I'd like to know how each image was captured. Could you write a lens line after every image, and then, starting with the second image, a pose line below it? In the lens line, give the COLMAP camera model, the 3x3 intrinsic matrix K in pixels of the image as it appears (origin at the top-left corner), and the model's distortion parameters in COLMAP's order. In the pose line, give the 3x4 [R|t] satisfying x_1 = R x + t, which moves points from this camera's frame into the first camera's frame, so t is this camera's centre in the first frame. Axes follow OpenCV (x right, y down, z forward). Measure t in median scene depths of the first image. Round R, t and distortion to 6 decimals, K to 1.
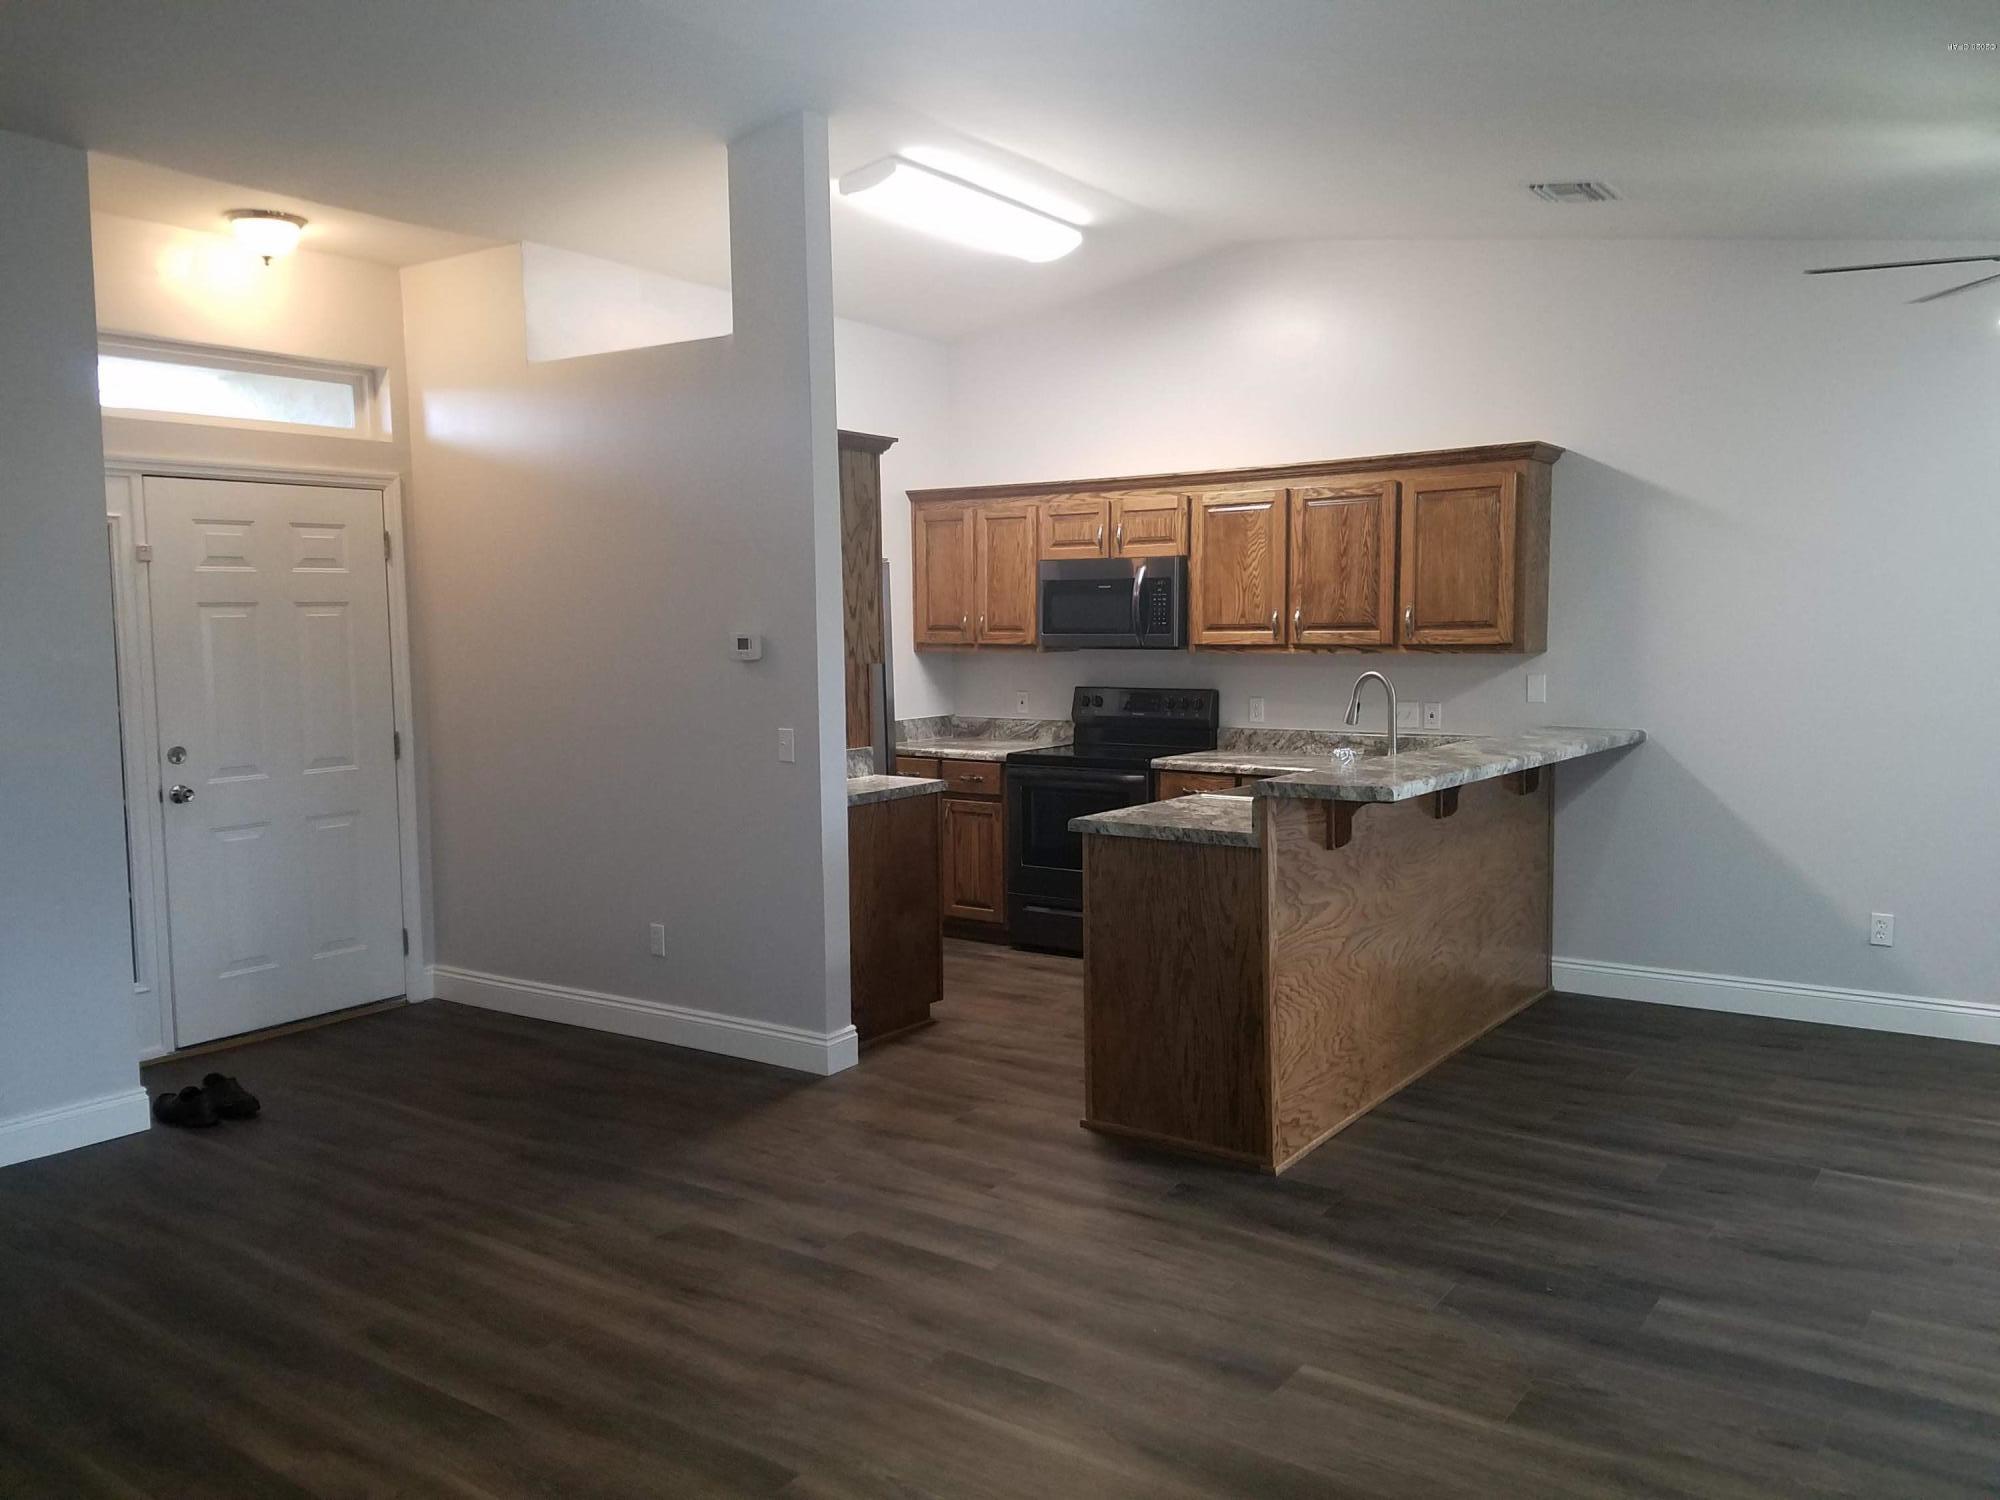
lens RADIAL K [[1549.8, 0, 999.0], [0, 1549.8, 733.7], [0, 0, 1]] dist [0.192459, -0.261738]
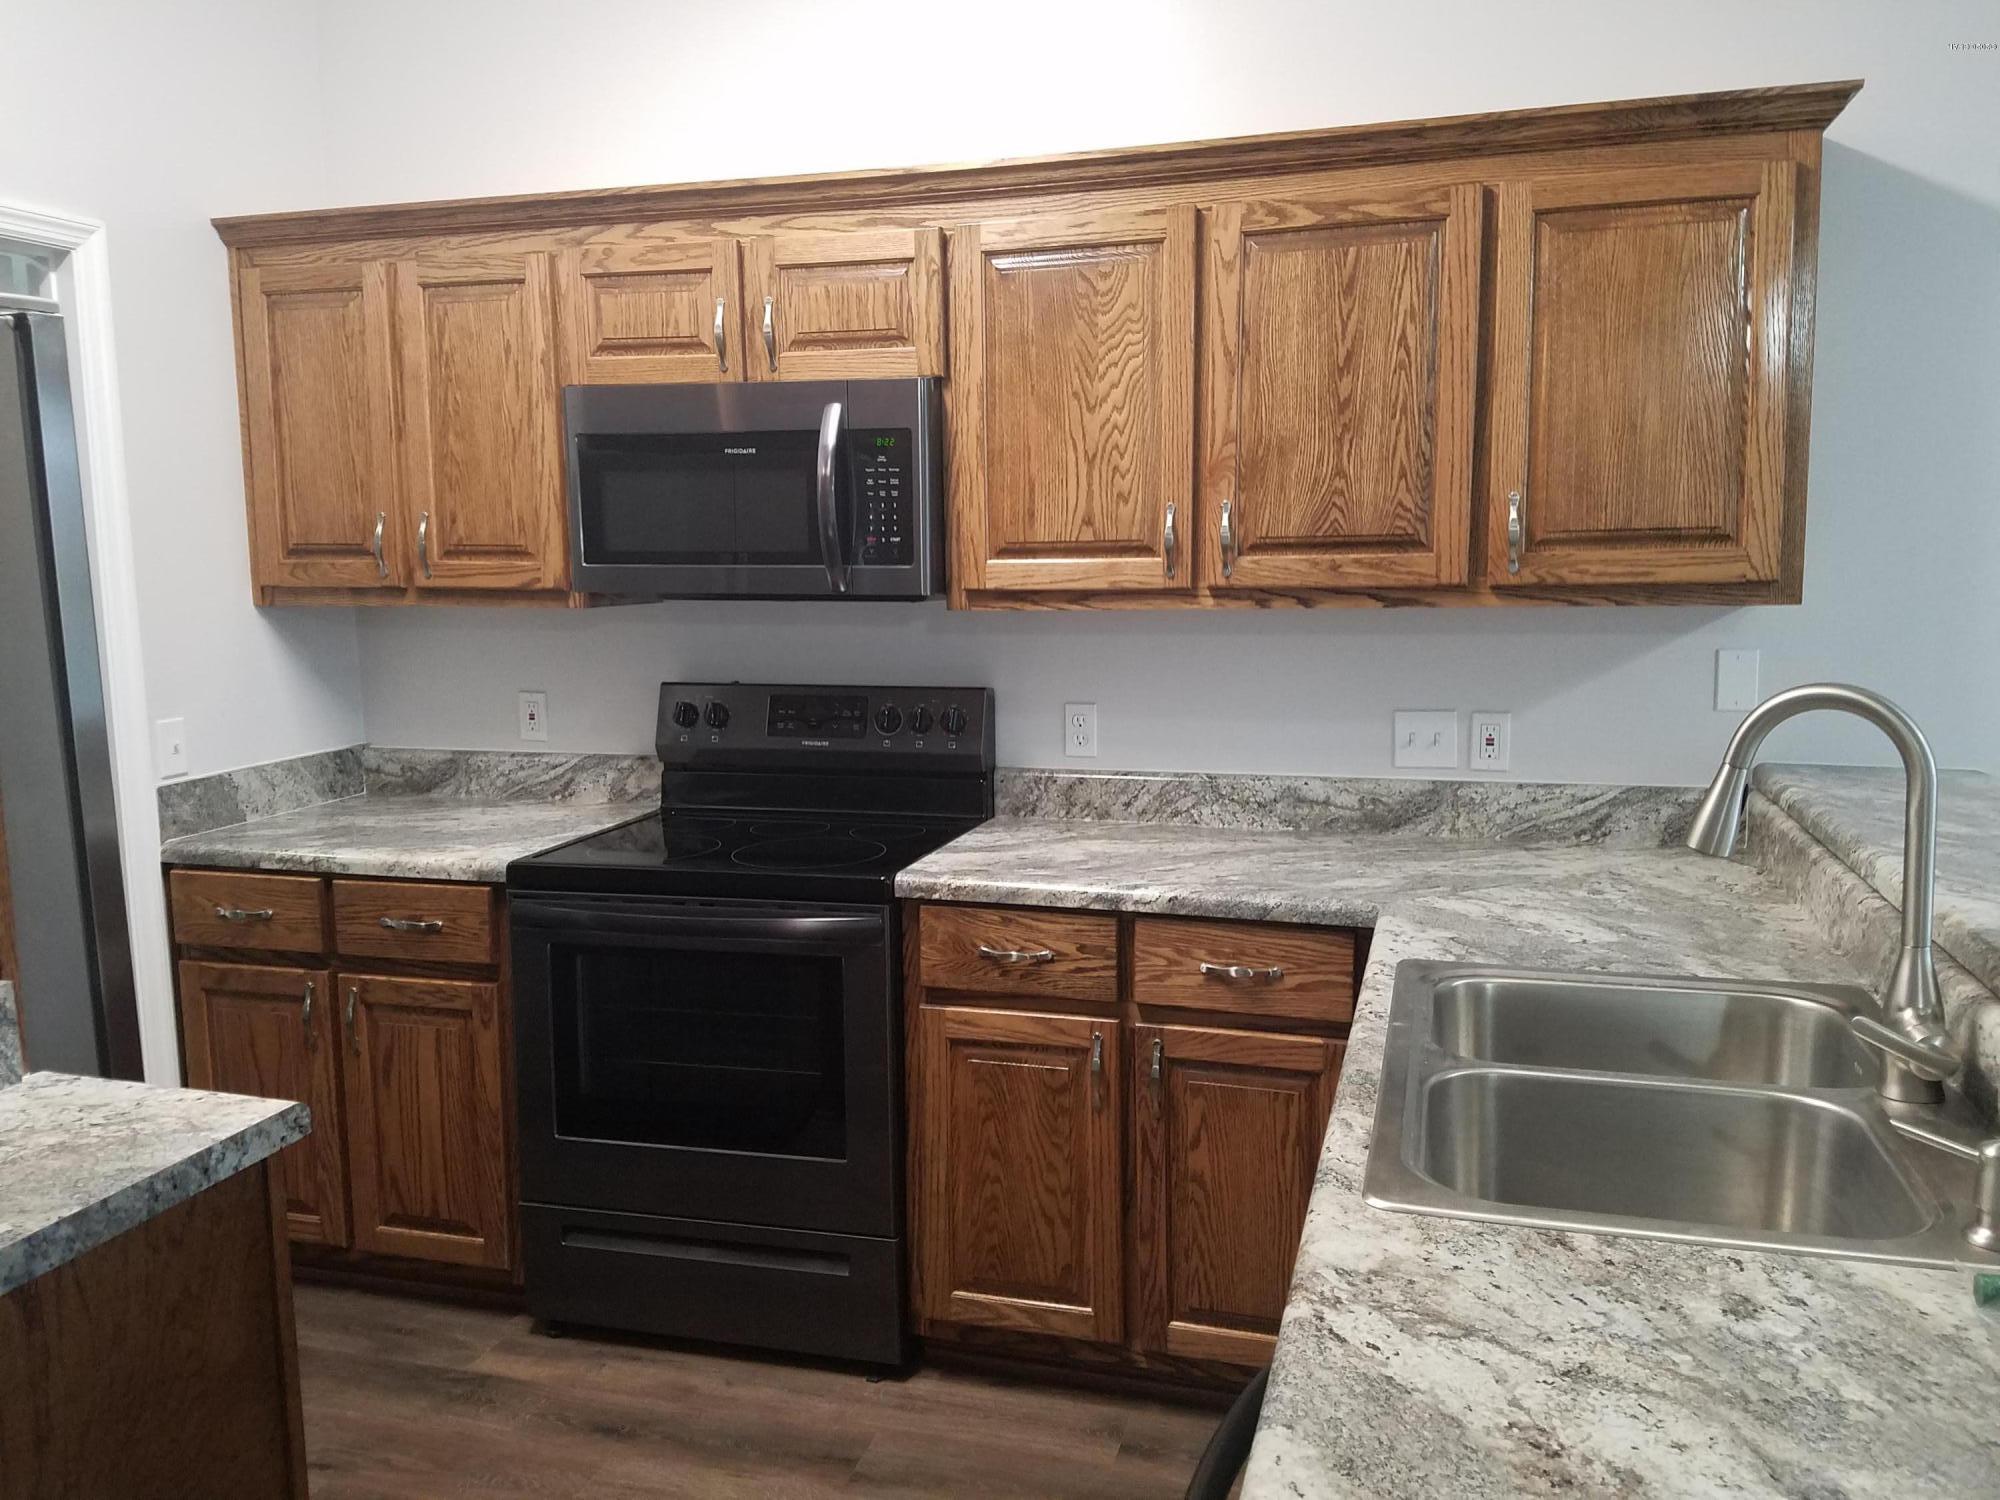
lens RADIAL K [[1523.5, 0, 1012.9], [0, 1523.5, 727.8], [0, 0, 1]] dist [0.185713, -0.297101]
pose [[0.943411, -0.043196, 0.328800, -0.001569], [0.028765, 0.998403, 0.048631, -0.038858], [-0.330375, -0.036421, 0.943147, 0.590504]]
